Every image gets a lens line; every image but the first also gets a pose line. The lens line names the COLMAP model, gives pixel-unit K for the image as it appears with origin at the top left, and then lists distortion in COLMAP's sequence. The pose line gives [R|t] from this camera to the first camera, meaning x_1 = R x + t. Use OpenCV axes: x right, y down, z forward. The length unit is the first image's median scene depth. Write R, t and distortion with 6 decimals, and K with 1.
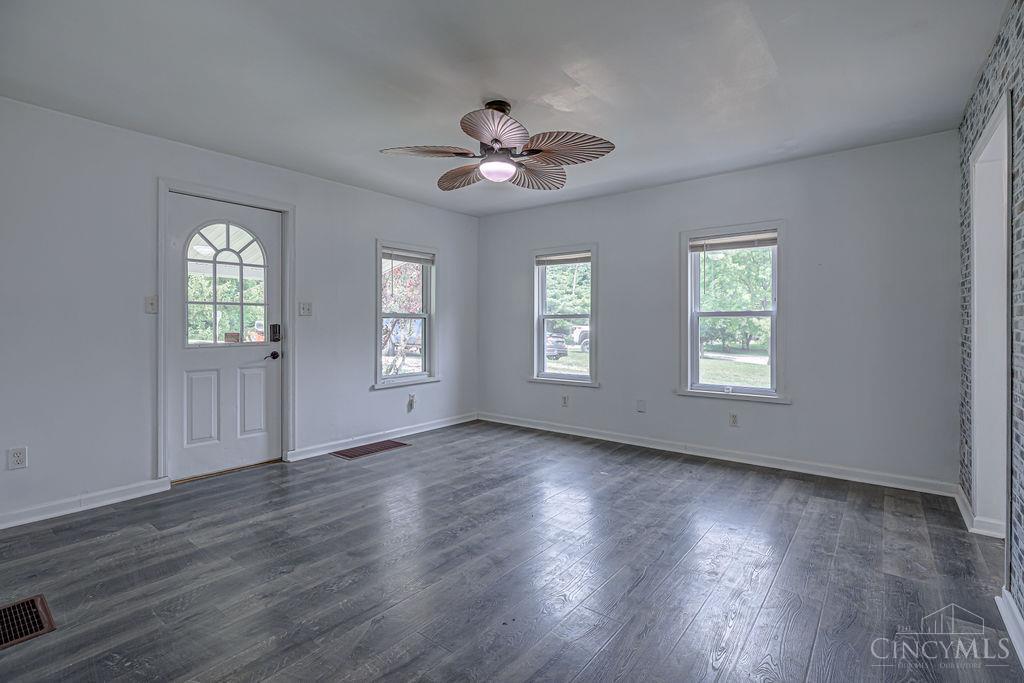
lens RADIAL K [[473.4, 0, 511.0], [0, 473.4, 330.2], [0, 0, 1]] dist [-0.002467, -0.000192]
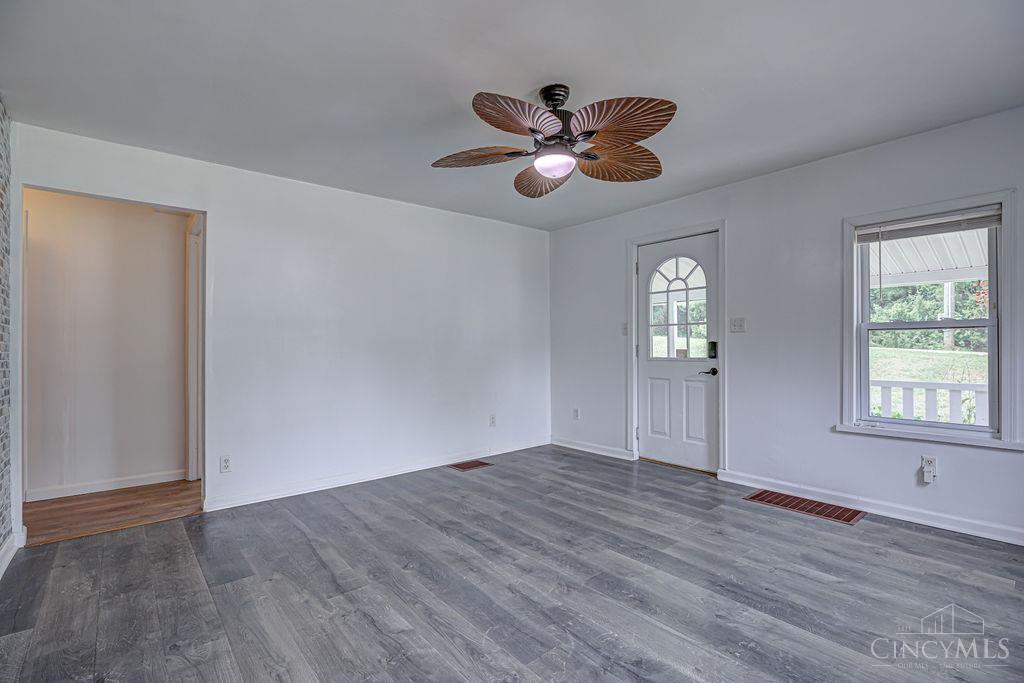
lens RADIAL K [[469.0, 0, 512.0], [0, 469.0, 341.5], [0, 0, 1]] dist [-0.001839, 0.000196]
pose [[-0.194737, -0.006929, -0.980831, 0.650507], [-0.005259, 0.999968, -0.006021, -0.004429], [0.980841, 0.003986, -0.194767, 0.844834]]
